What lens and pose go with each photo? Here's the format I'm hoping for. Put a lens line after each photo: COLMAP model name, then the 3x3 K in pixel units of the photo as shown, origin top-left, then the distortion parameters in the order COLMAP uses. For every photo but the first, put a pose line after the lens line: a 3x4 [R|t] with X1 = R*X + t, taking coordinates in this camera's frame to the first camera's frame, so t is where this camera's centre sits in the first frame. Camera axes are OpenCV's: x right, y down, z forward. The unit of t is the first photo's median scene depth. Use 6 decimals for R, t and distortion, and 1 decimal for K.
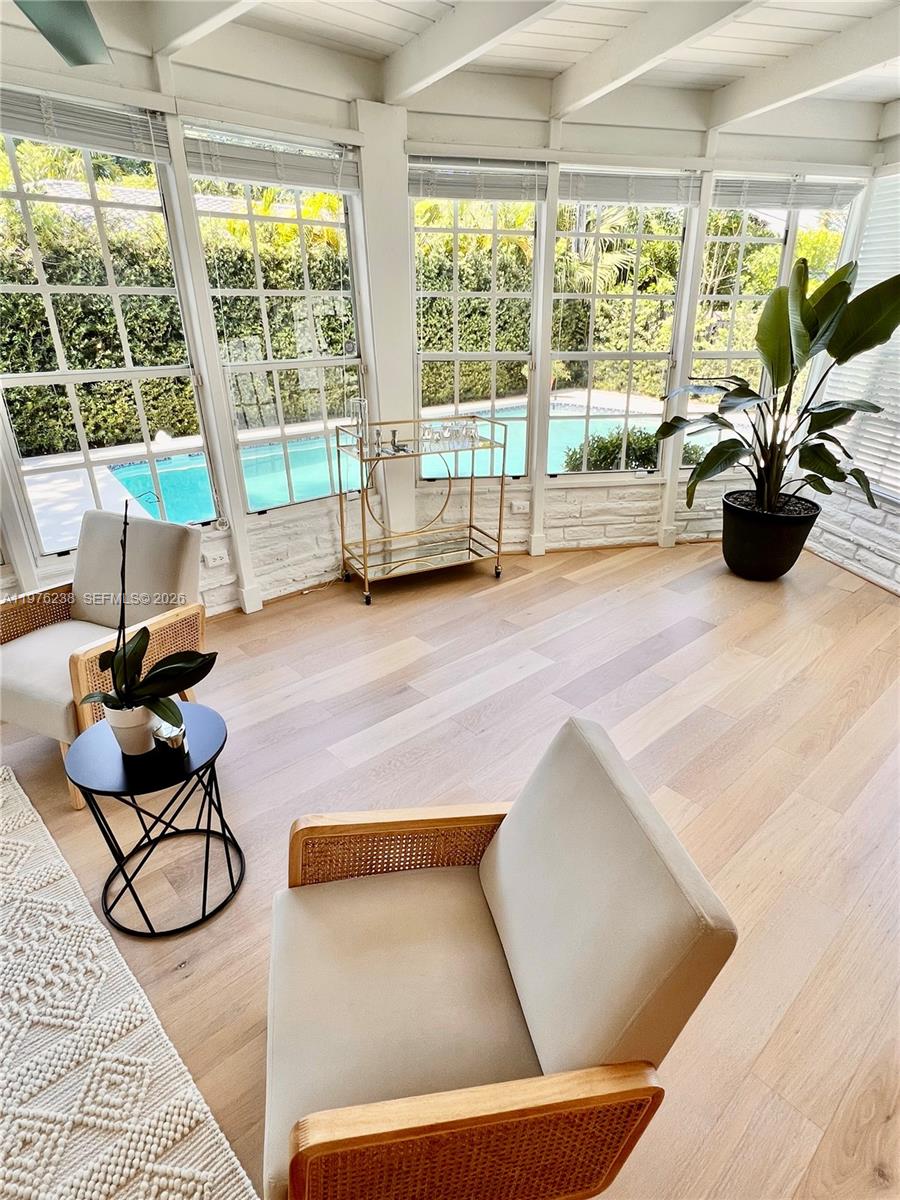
lens RADIAL K [[666.2, 0, 453.7], [0, 666.2, 599.5], [0, 0, 1]] dist [0.002506, -0.000770]
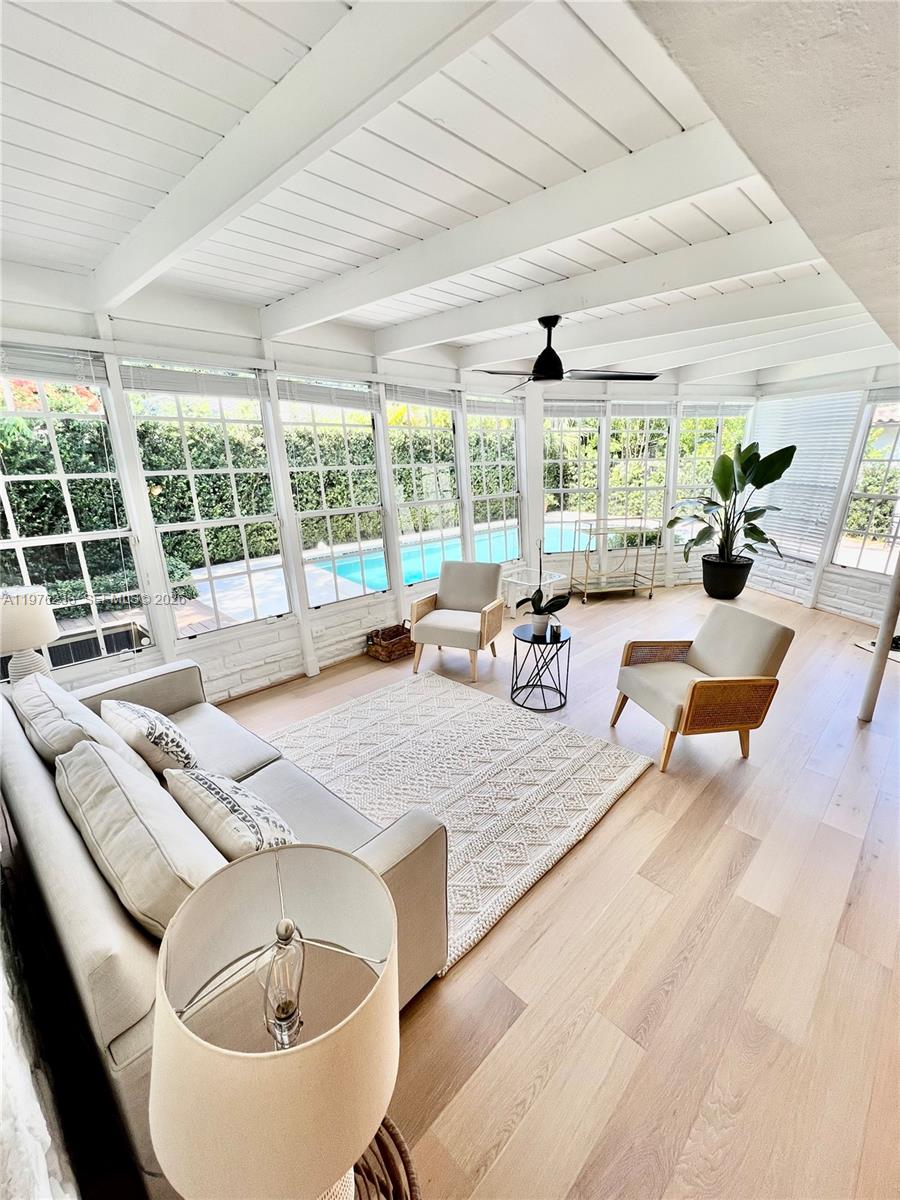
lens RADIAL K [[522.0, 0, 449.7], [0, 522.0, 602.2], [0, 0, 1]] dist [-0.001497, -0.000015]
pose [[0.998581, -0.034239, 0.040789, -0.406803], [0.039807, 0.988688, -0.144610, 0.170316], [-0.035376, 0.146028, 0.988648, -0.465494]]
